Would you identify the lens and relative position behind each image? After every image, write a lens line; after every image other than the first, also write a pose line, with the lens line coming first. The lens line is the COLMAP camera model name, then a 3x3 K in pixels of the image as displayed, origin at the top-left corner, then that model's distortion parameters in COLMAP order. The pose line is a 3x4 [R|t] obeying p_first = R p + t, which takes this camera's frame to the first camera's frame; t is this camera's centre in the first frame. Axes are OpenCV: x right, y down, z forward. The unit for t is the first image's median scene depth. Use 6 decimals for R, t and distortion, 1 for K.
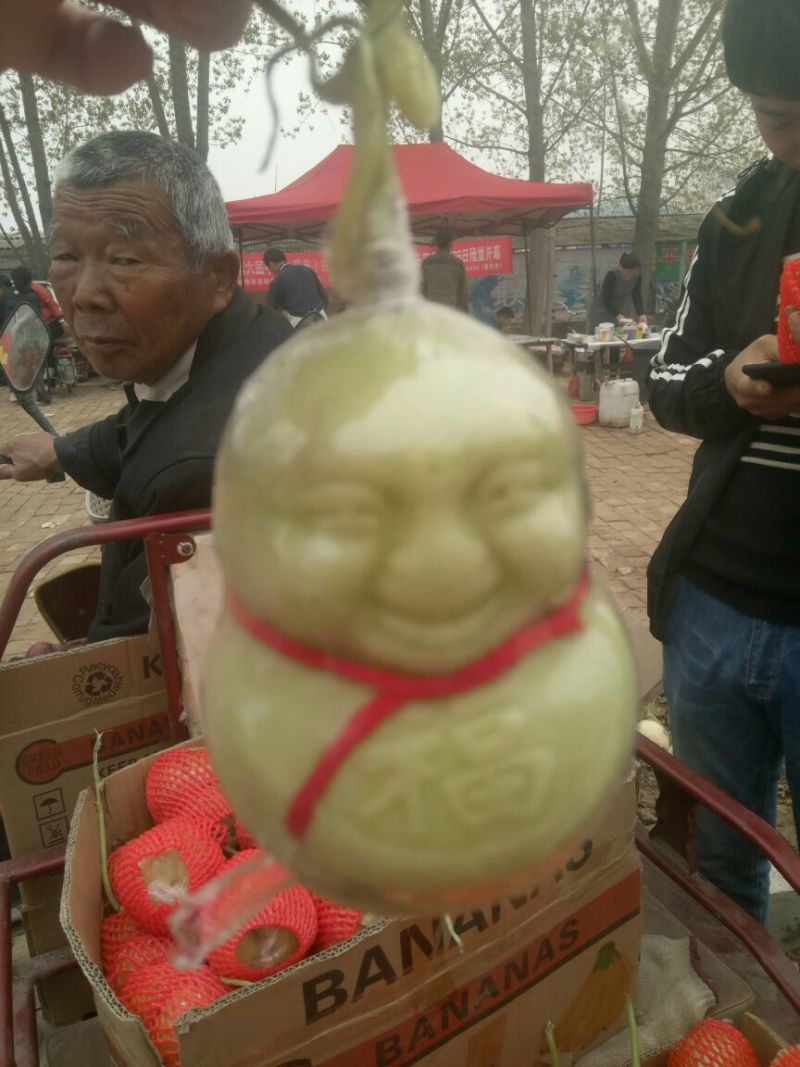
lens RADIAL K [[863.8, 0, 440.3], [0, 863.8, 506.2], [0, 0, 1]] dist [0.036782, -0.069890]
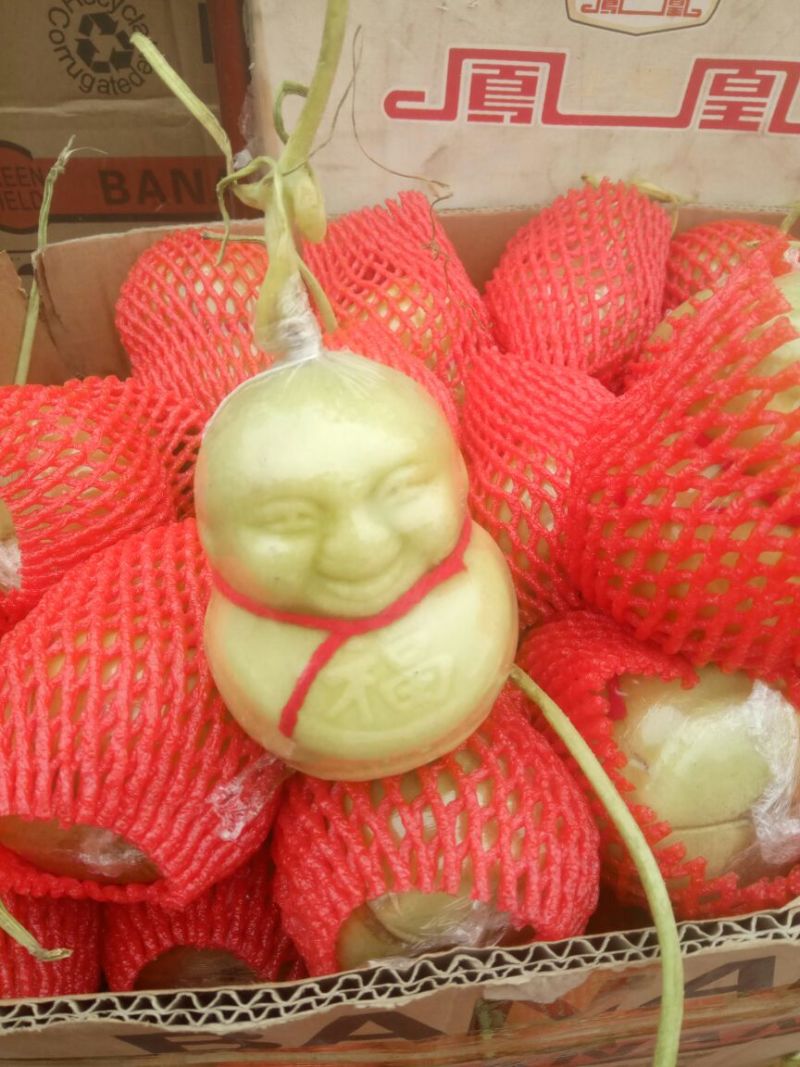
lens RADIAL K [[863.8, 0, 387.6], [0, 863.8, 560.9], [0, 0, 1]] dist [0.036782, -0.069890]
pose [[0.884199, 0.377506, -0.275102, -0.032048], [-0.179210, 0.818031, 0.546543, 0.146672], [0.431365, -0.433952, 0.790955, 0.566758]]
